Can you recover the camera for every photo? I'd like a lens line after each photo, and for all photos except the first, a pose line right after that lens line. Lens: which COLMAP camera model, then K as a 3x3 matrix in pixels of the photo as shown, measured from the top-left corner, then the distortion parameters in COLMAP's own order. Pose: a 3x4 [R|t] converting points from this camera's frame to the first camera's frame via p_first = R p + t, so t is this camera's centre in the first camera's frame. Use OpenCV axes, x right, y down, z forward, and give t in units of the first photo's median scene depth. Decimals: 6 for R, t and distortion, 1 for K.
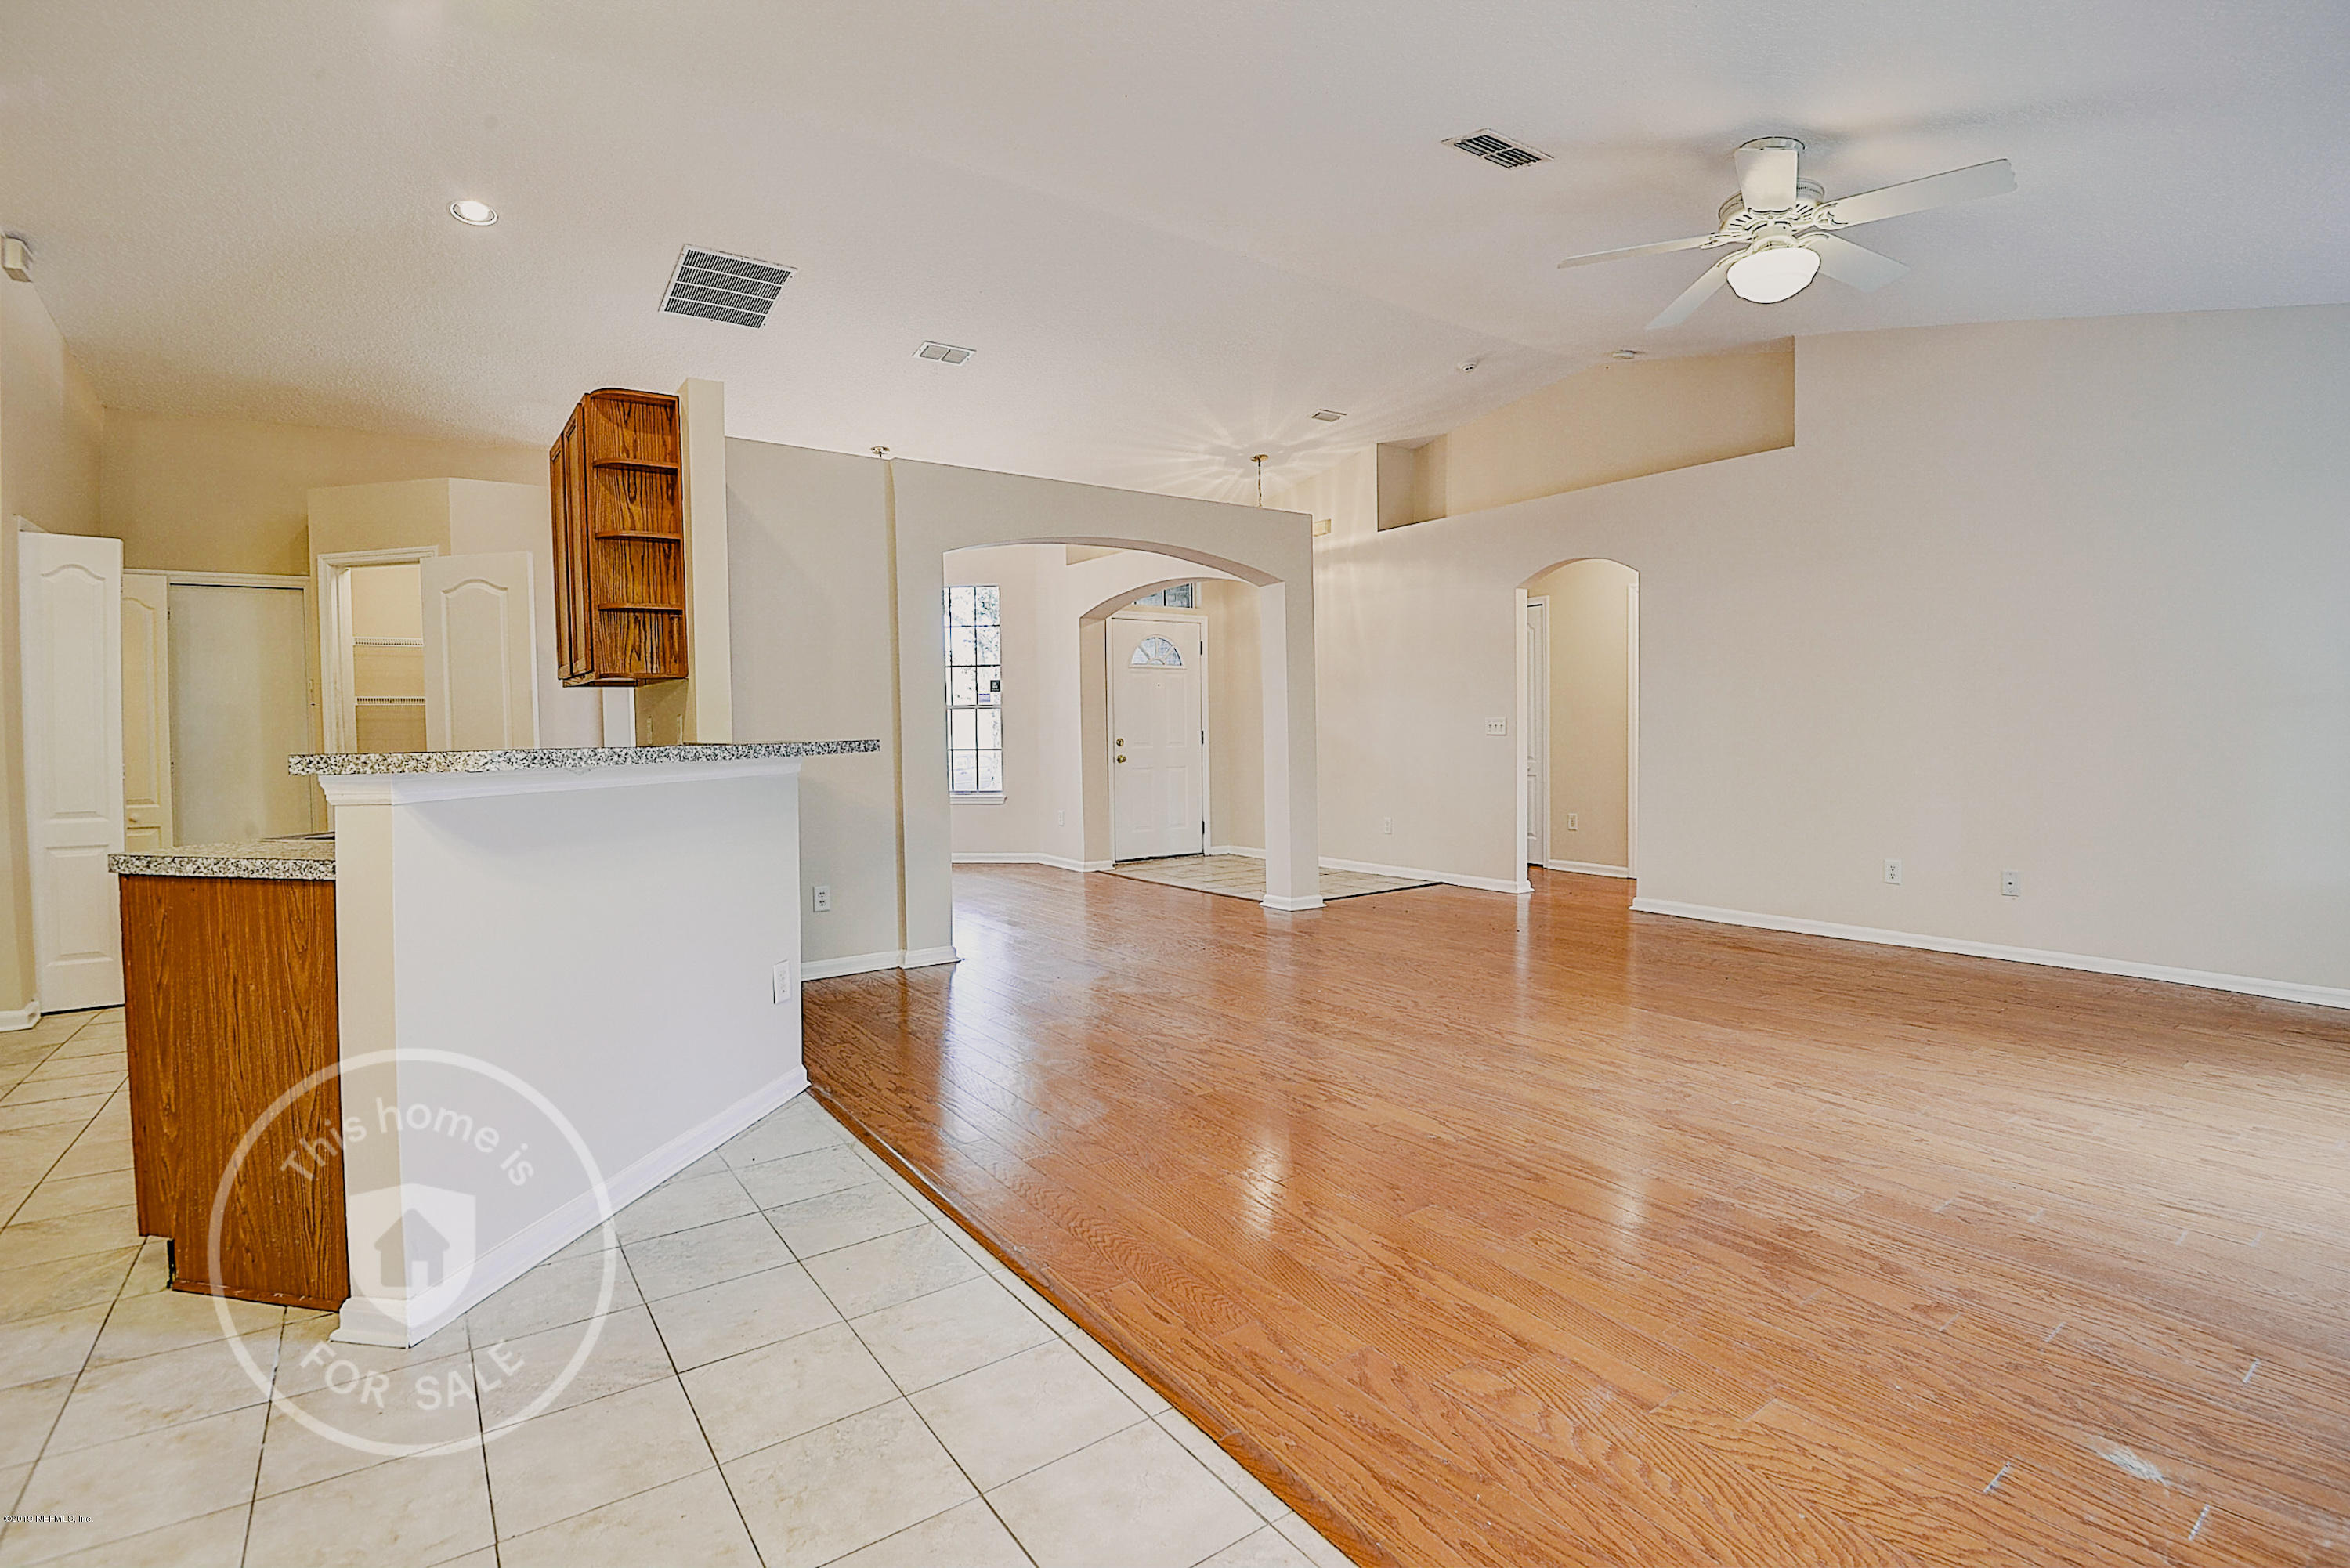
lens RADIAL K [[1097.8, 0, 1175.9], [0, 1097.8, 768.0], [0, 0, 1]] dist [-0.023413, -0.002979]
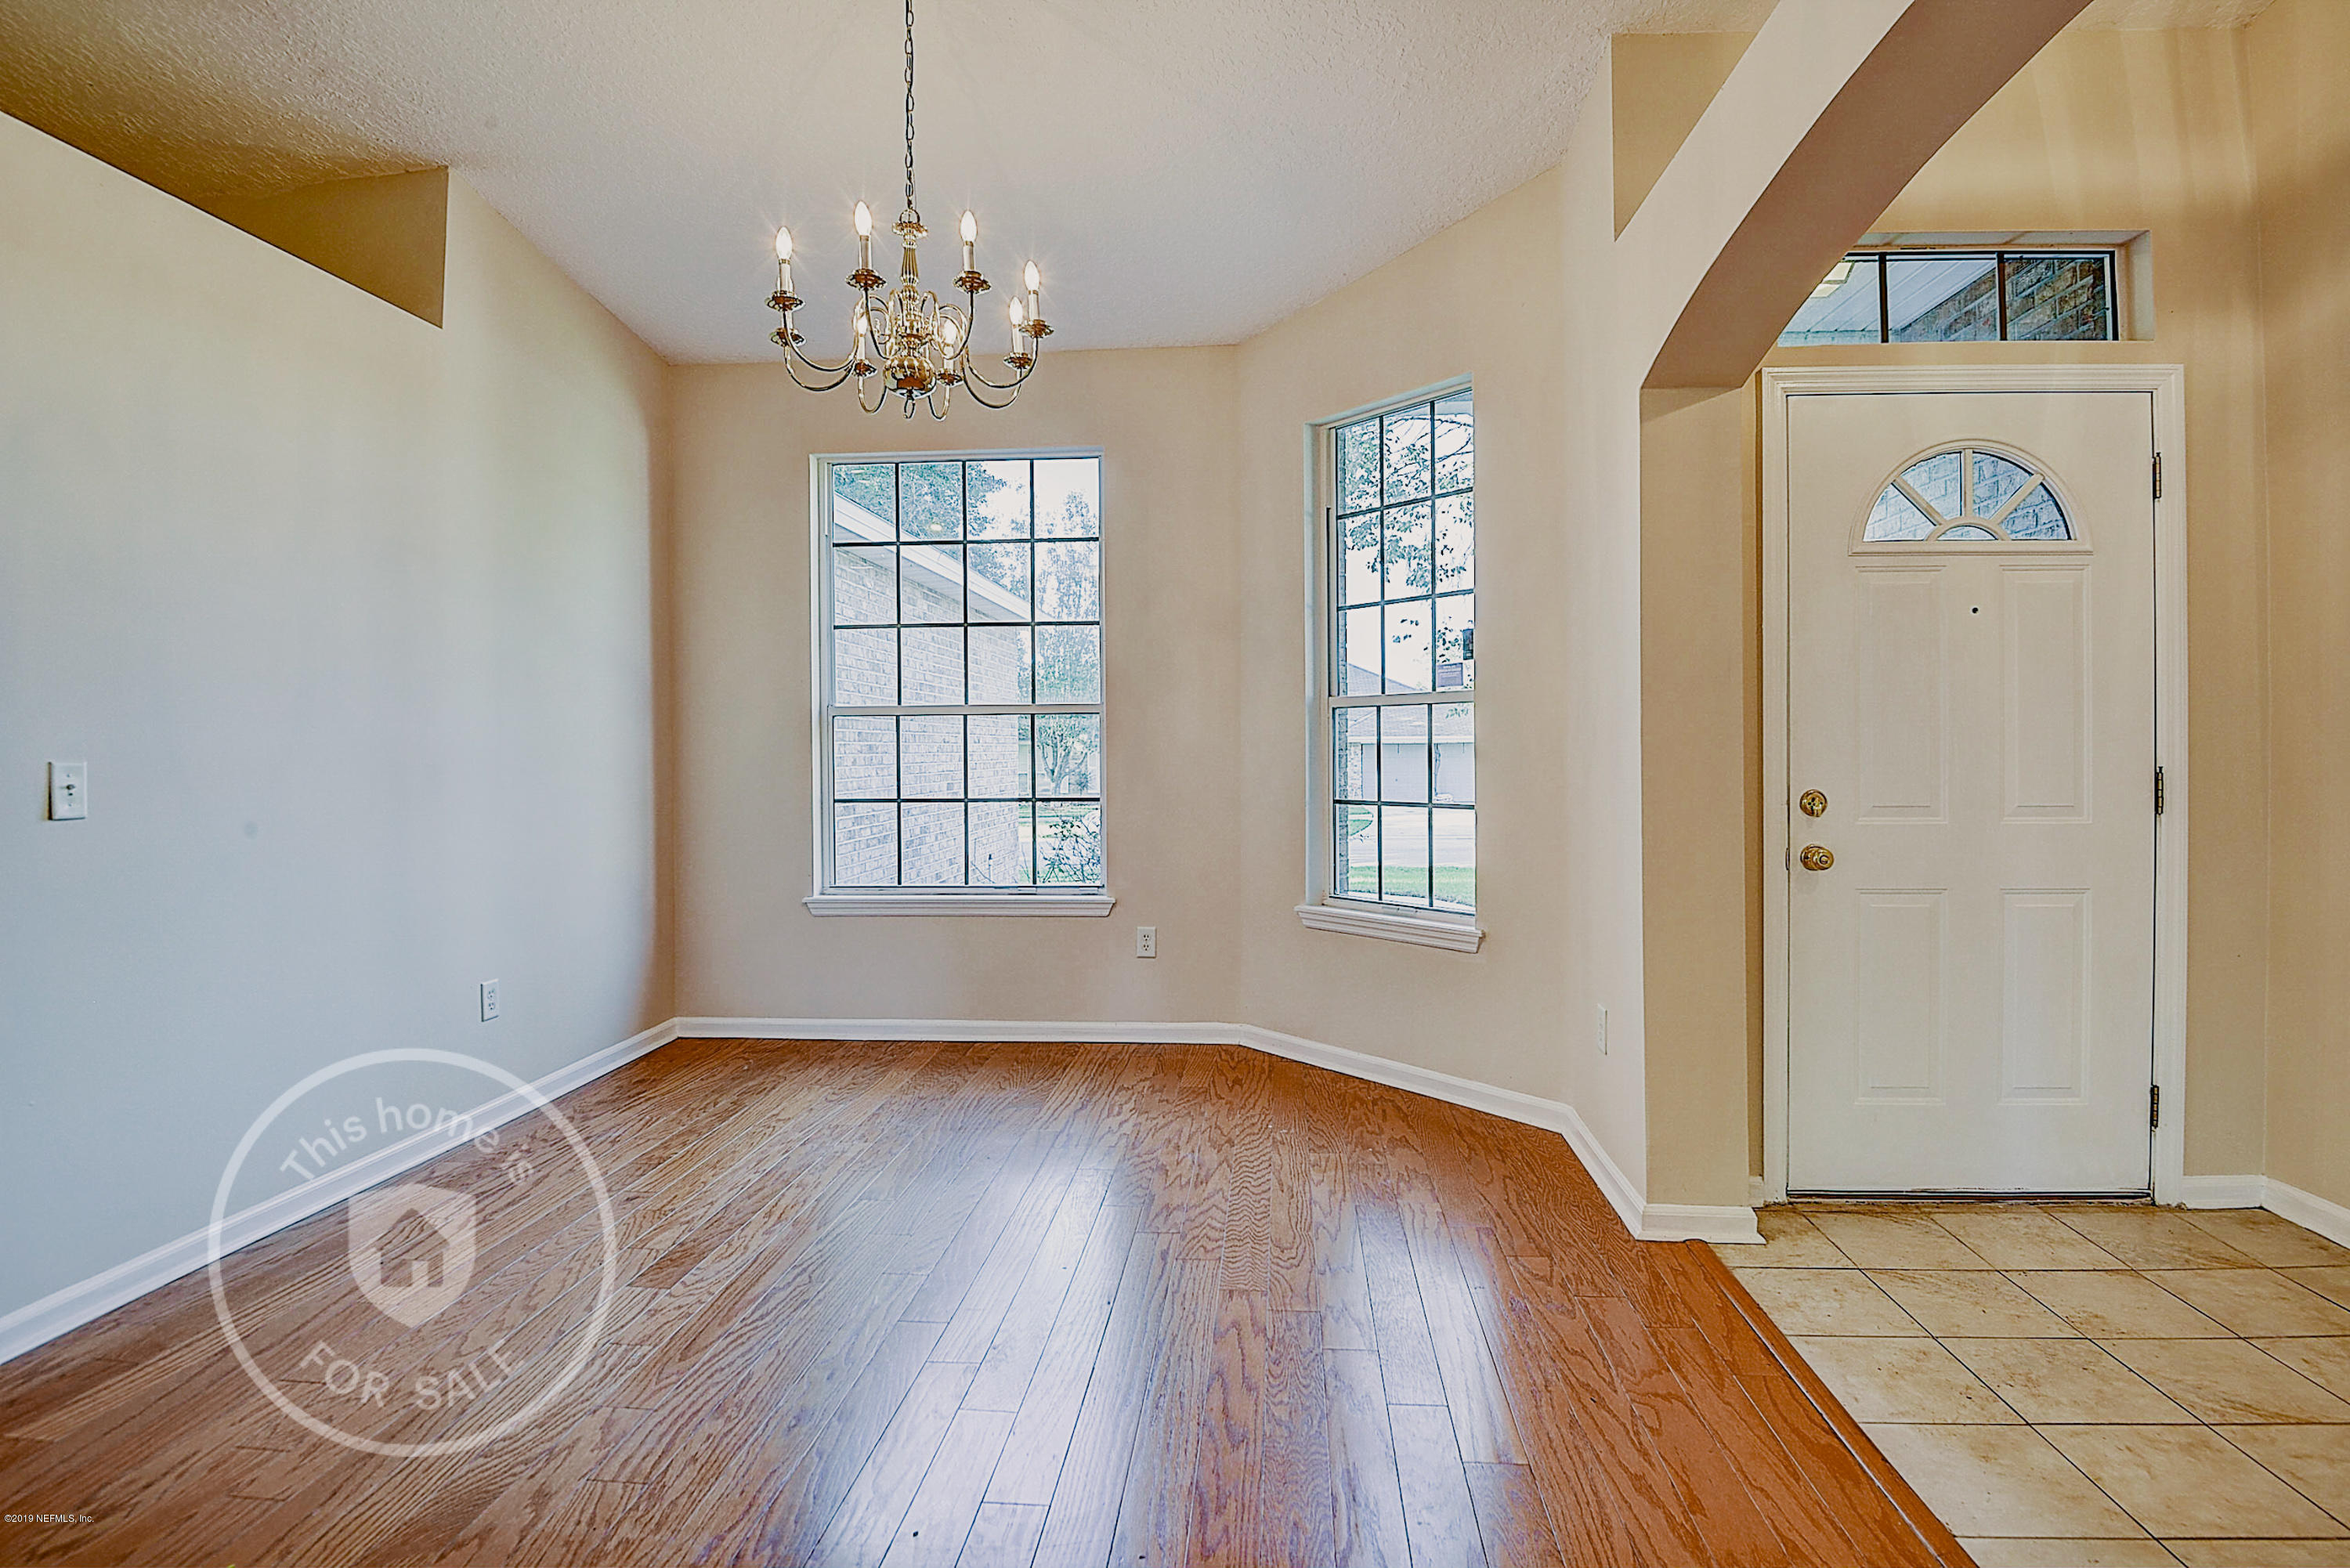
lens RADIAL K [[1135.9, 0, 1193.6], [0, 1135.9, 759.8], [0, 0, 1]] dist [-0.026509, -0.005695]
pose [[0.770218, 0.012905, -0.637650, 0.018537], [-0.025853, 0.999605, -0.010997, -0.032321], [0.637256, 0.024955, 0.770248, 0.766473]]
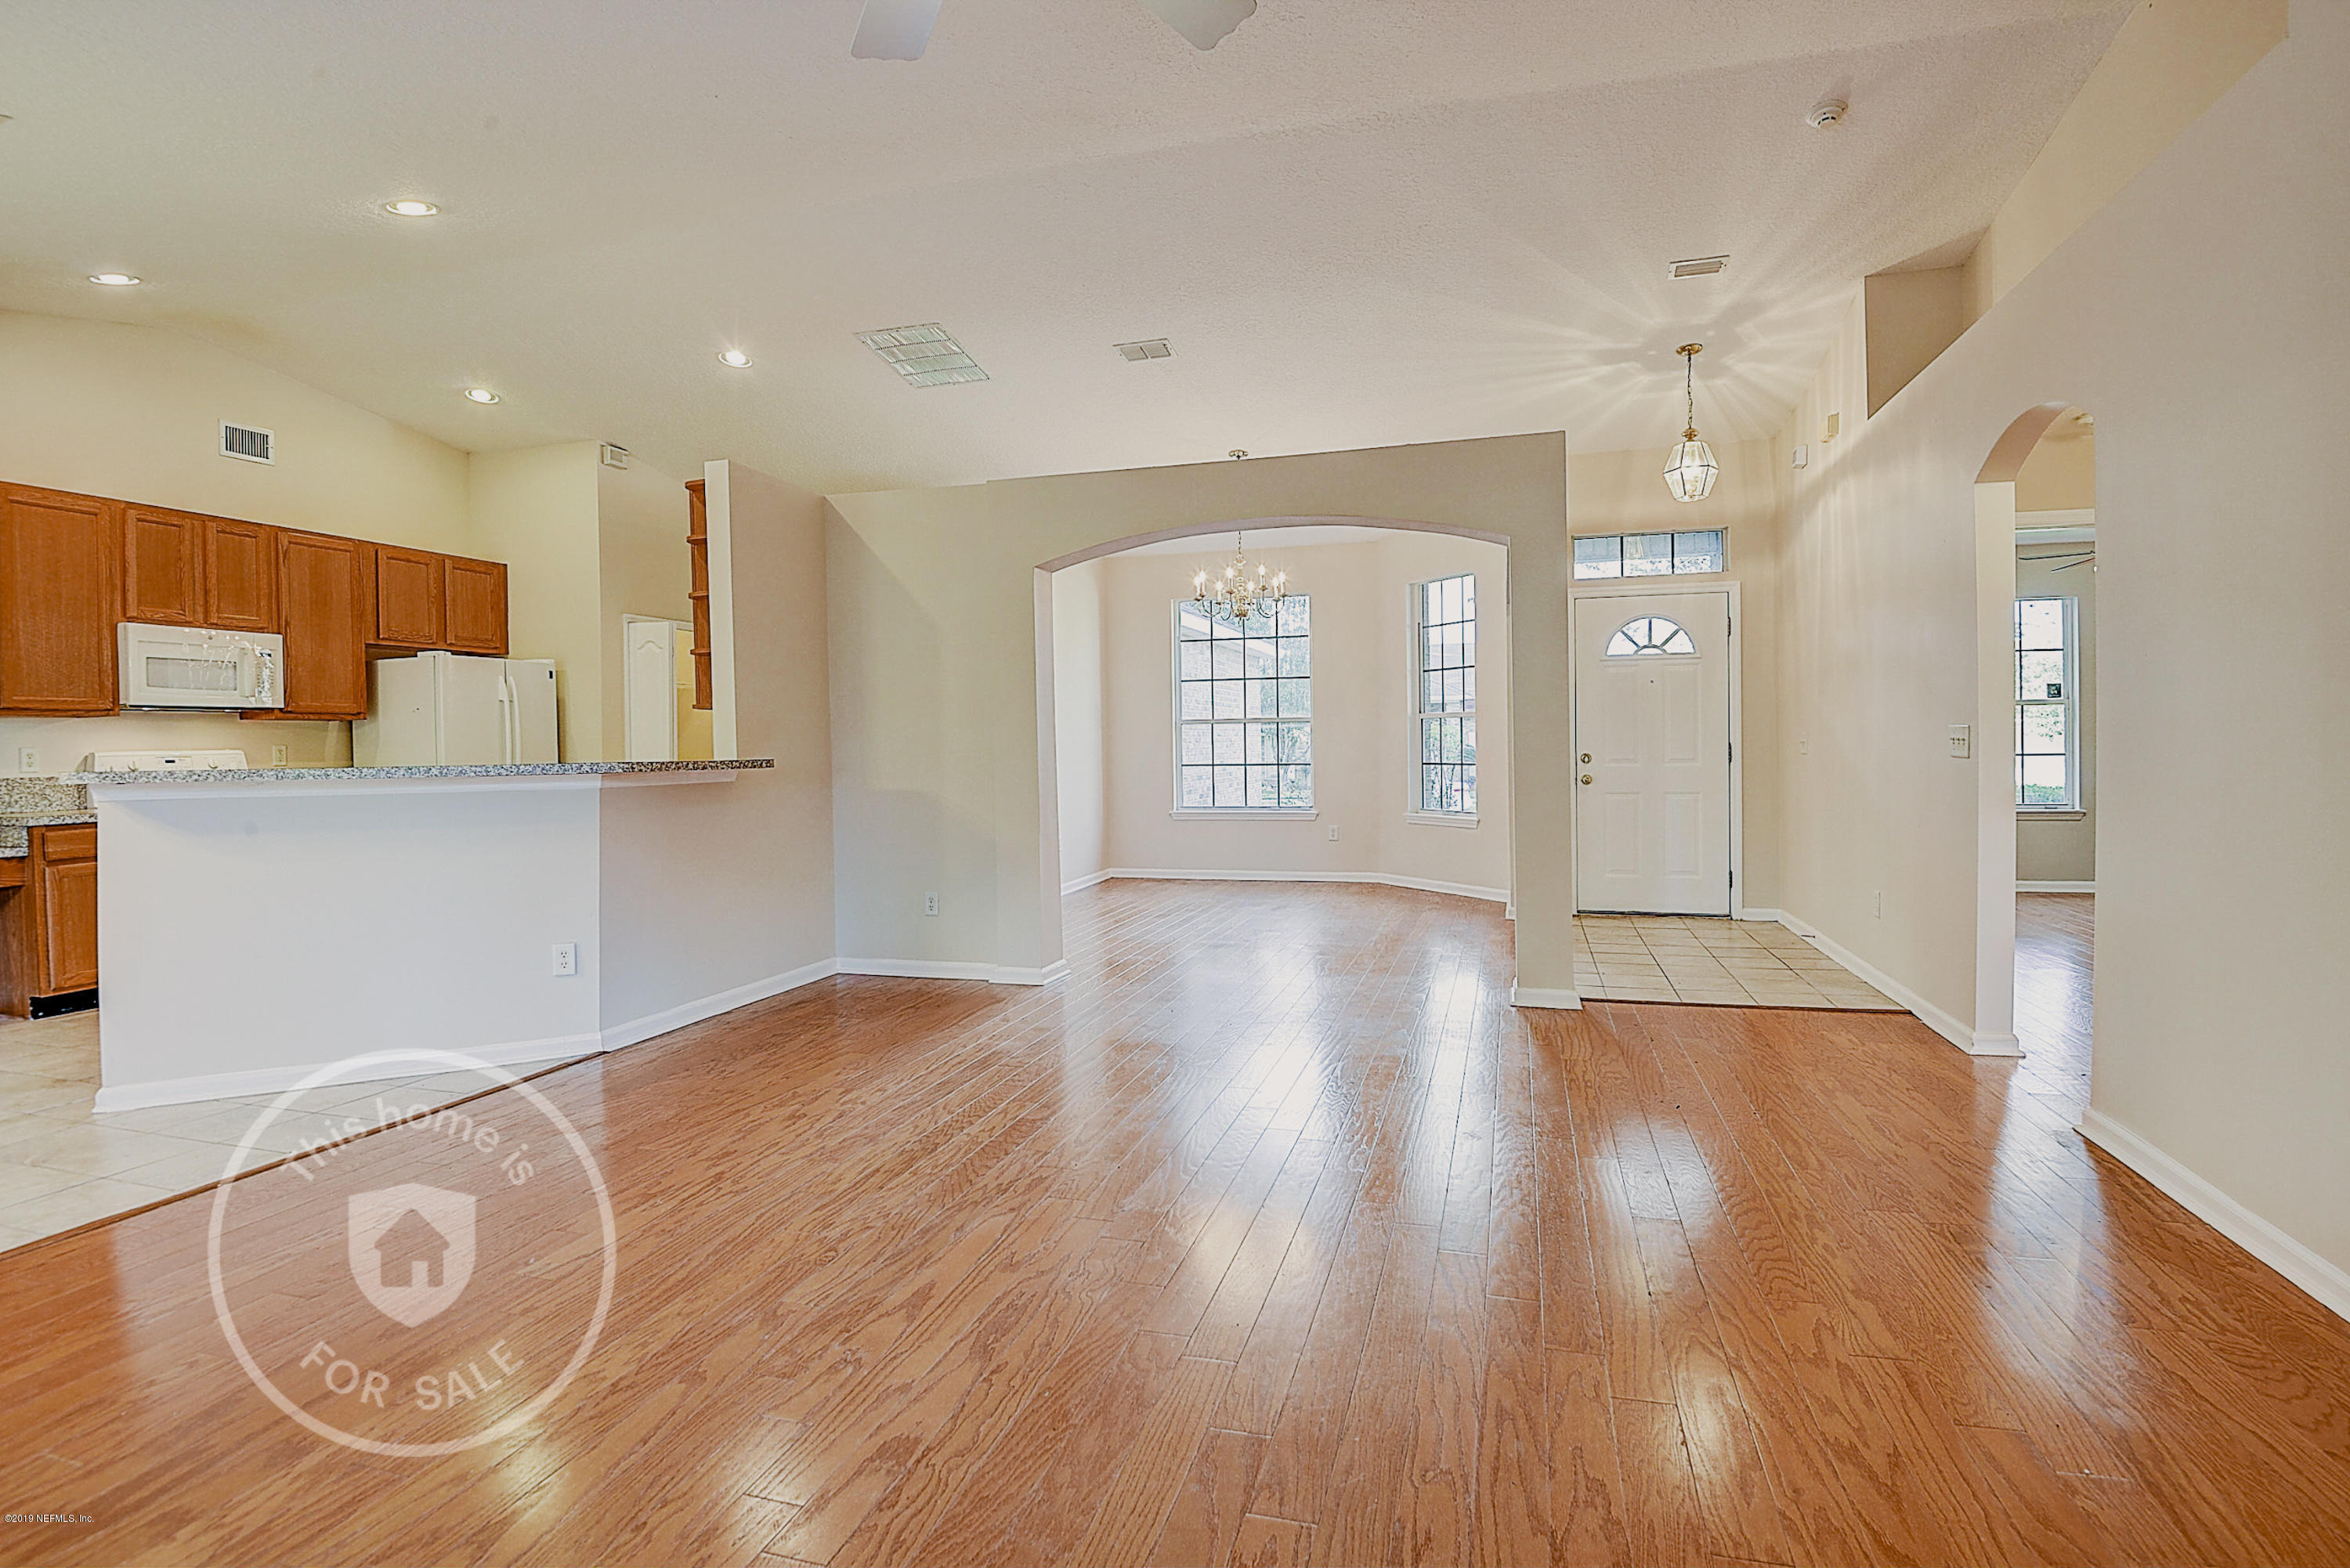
lens RADIAL K [[1135.9, 0, 1188.1], [0, 1135.9, 770.7], [0, 0, 1]] dist [-0.026509, -0.005695]
pose [[0.624345, 0.023140, -0.780806, 0.465747], [-0.023138, 0.999670, 0.011124, -0.019985], [0.780806, 0.011121, 0.624675, 0.334999]]
